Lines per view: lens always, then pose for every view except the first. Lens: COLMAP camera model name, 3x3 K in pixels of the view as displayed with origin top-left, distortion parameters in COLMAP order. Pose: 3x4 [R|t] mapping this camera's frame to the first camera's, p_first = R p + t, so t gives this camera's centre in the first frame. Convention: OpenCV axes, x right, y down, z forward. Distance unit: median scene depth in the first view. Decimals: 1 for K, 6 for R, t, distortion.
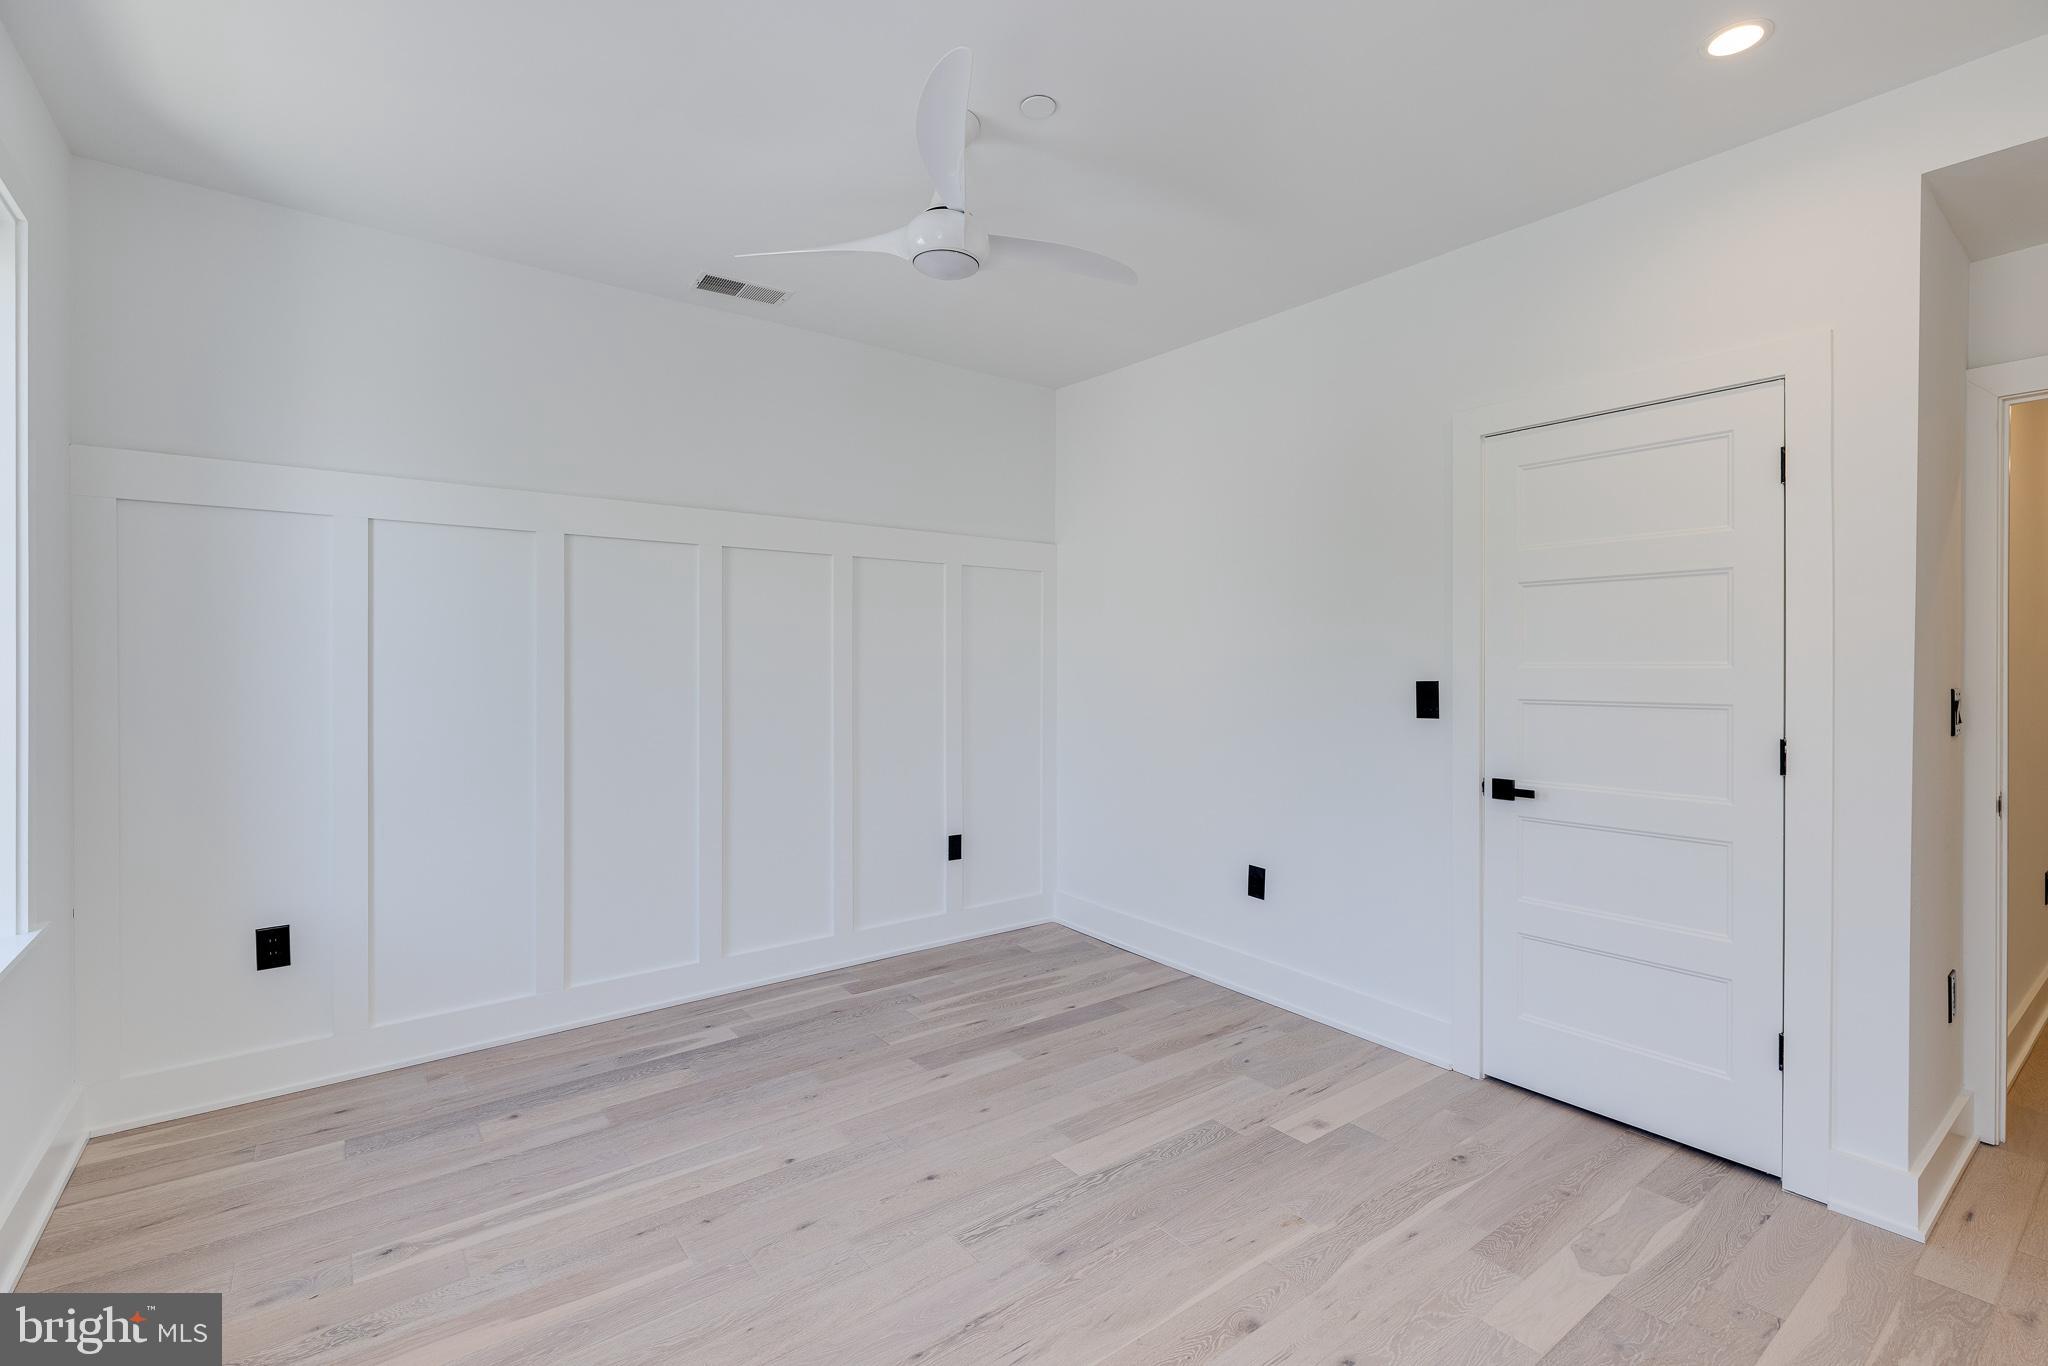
lens RADIAL K [[926.5, 0, 1031.8], [0, 926.5, 668.0], [0, 0, 1]] dist [0.003518, -0.001086]
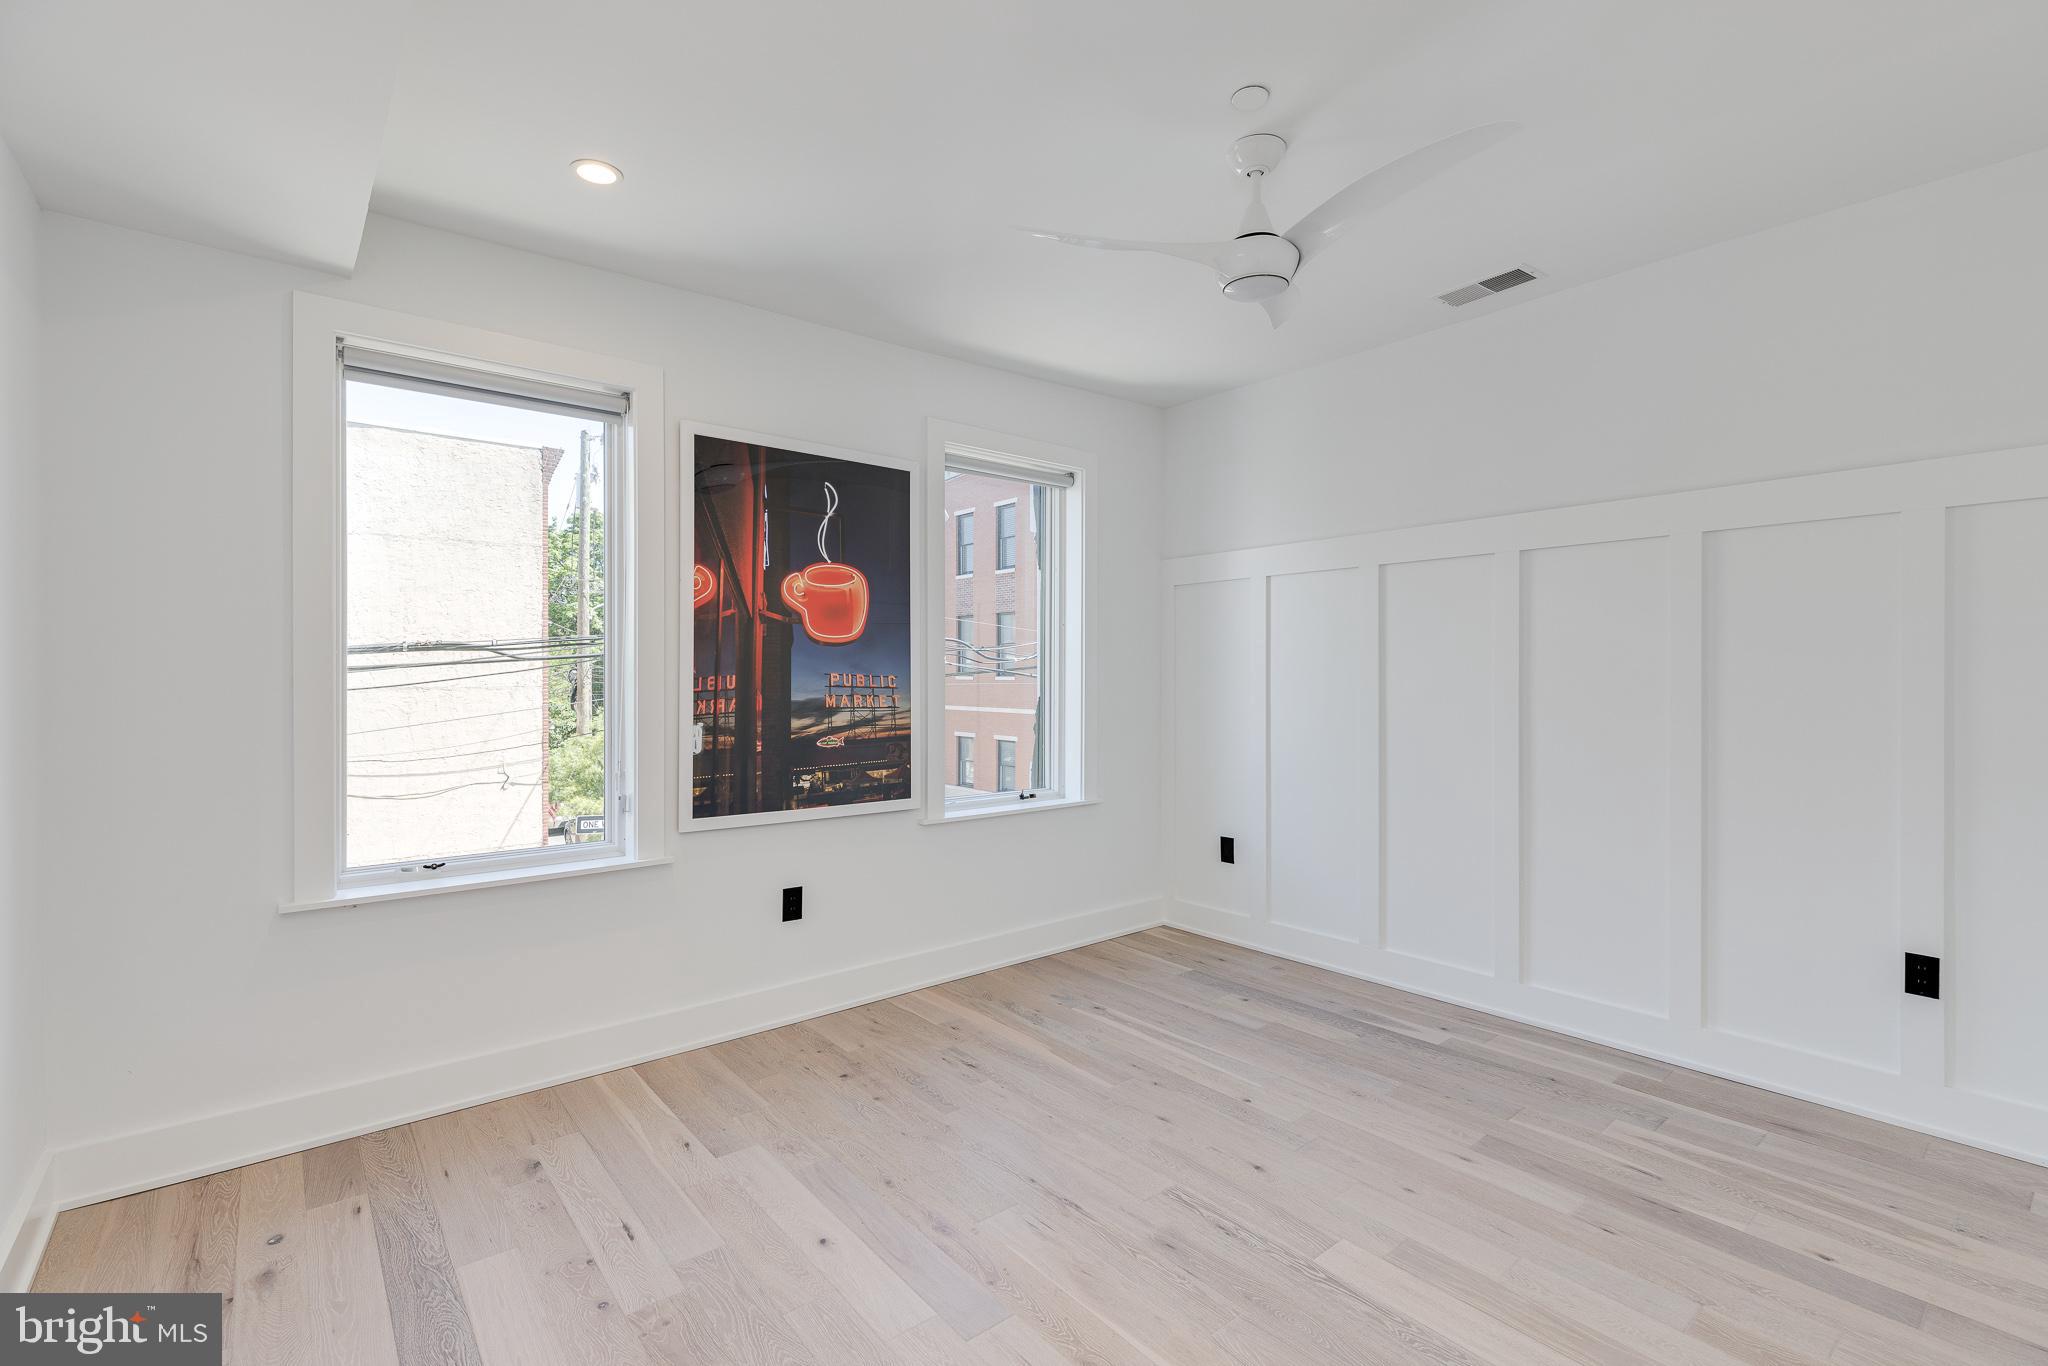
lens RADIAL K [[926.5, 0, 1023.9], [0, 926.5, 683.5], [0, 0, 1]] dist [0.003518, -0.001086]
pose [[0.025411, 0.009062, -0.999636, 0.748280], [-0.005710, 0.999944, 0.008920, -0.001815], [0.999661, 0.005481, 0.025461, 0.574600]]
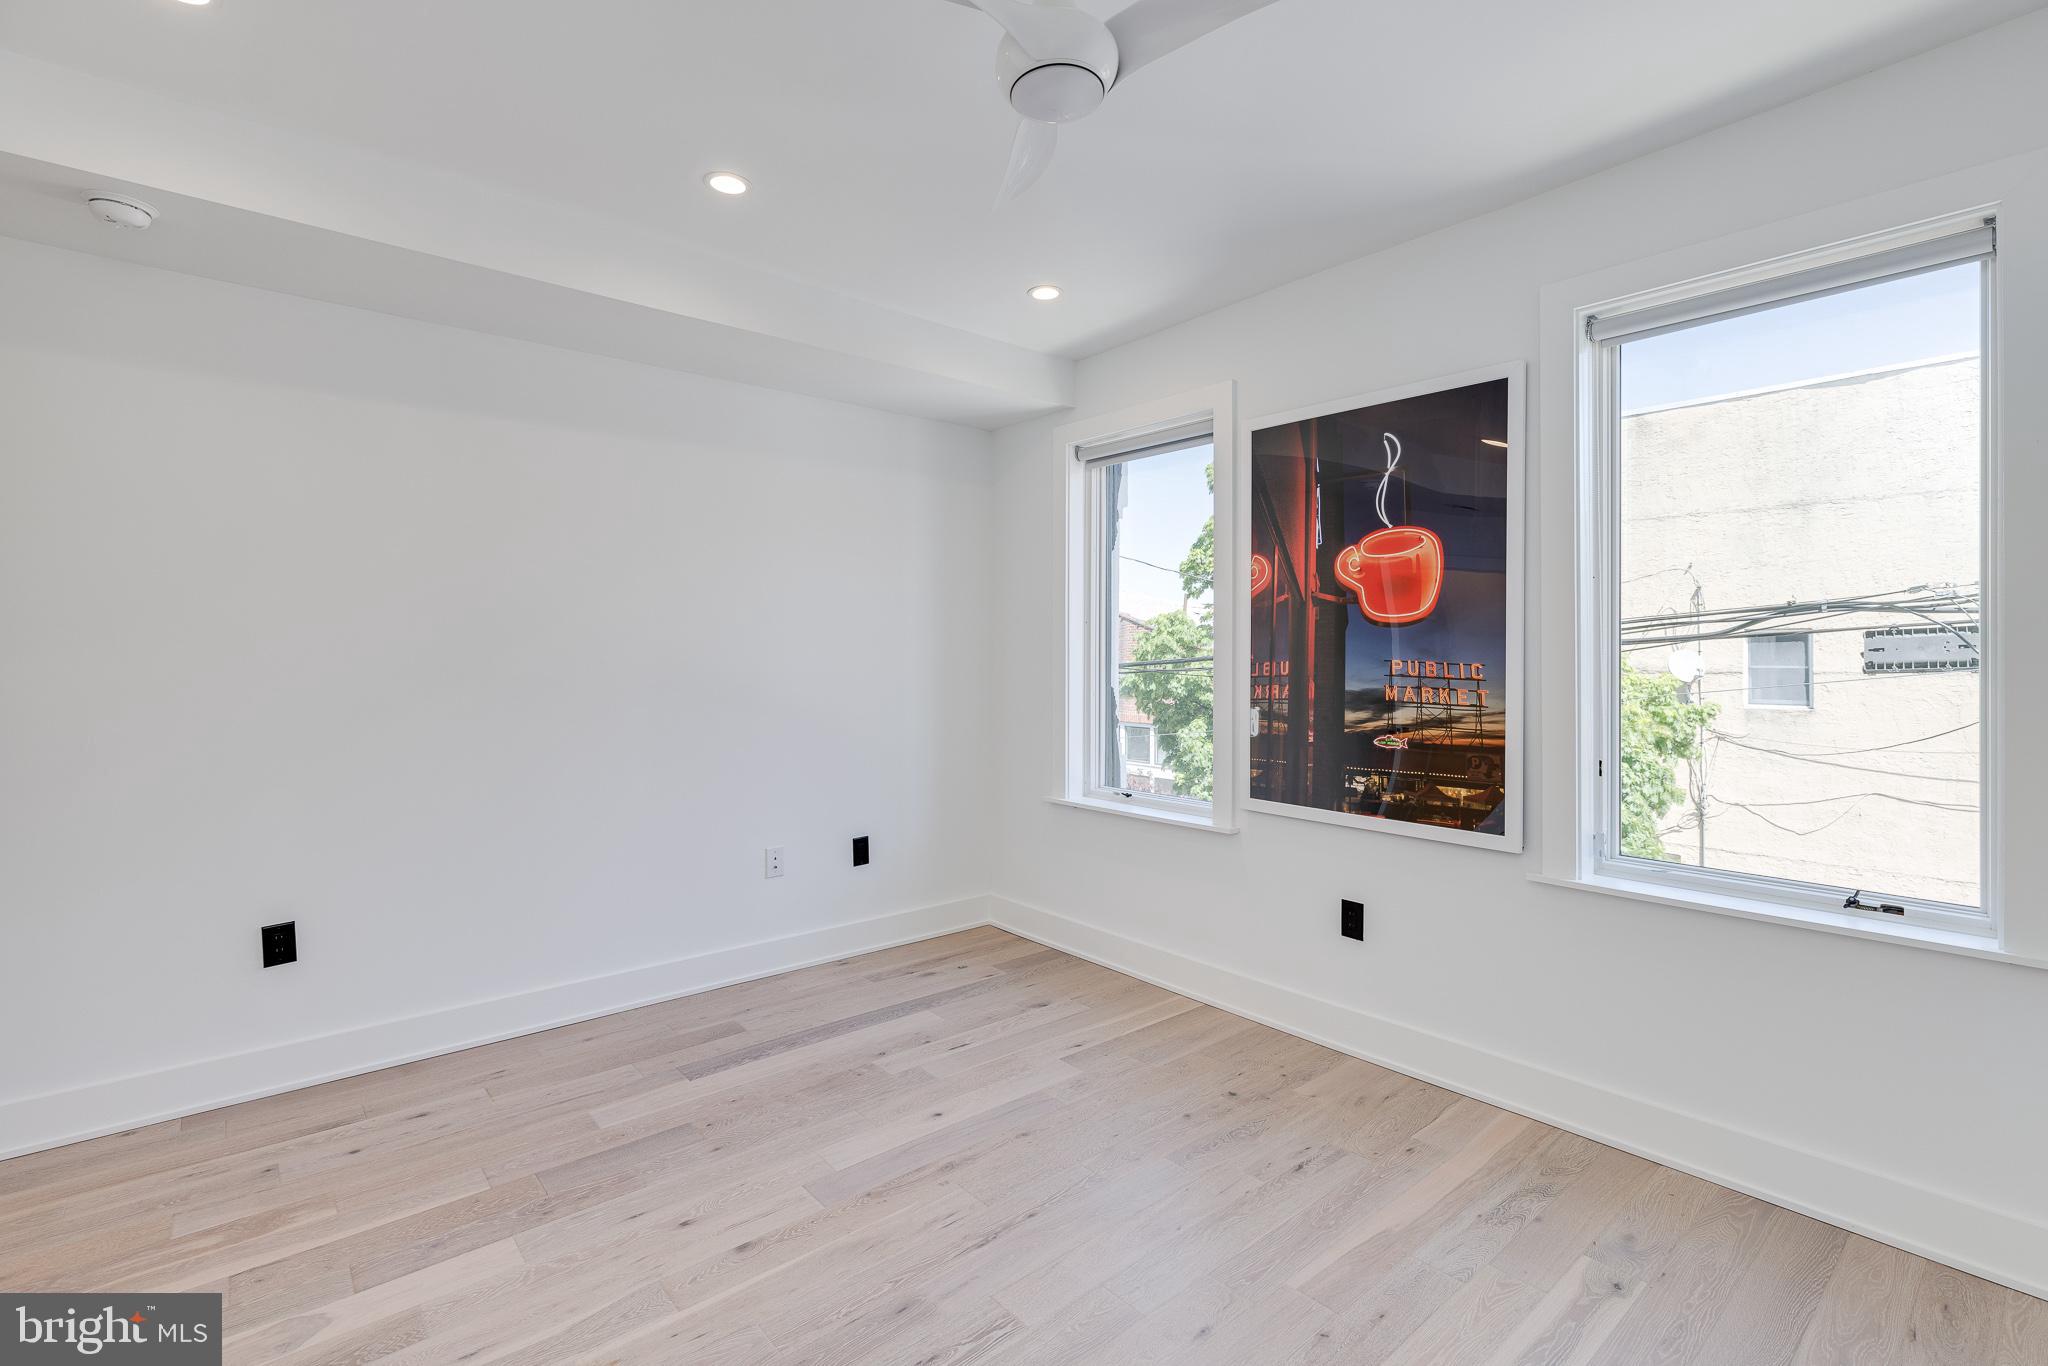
lens RADIAL K [[926.5, 0, 1007.9], [0, 926.5, 653.2], [0, 0, 1]] dist [0.003518, -0.001086]
pose [[-0.999467, -0.002164, -0.032574, -0.029504], [-0.002278, 0.999991, 0.003465, -0.012693], [0.032566, 0.003537, -0.999463, 1.359908]]
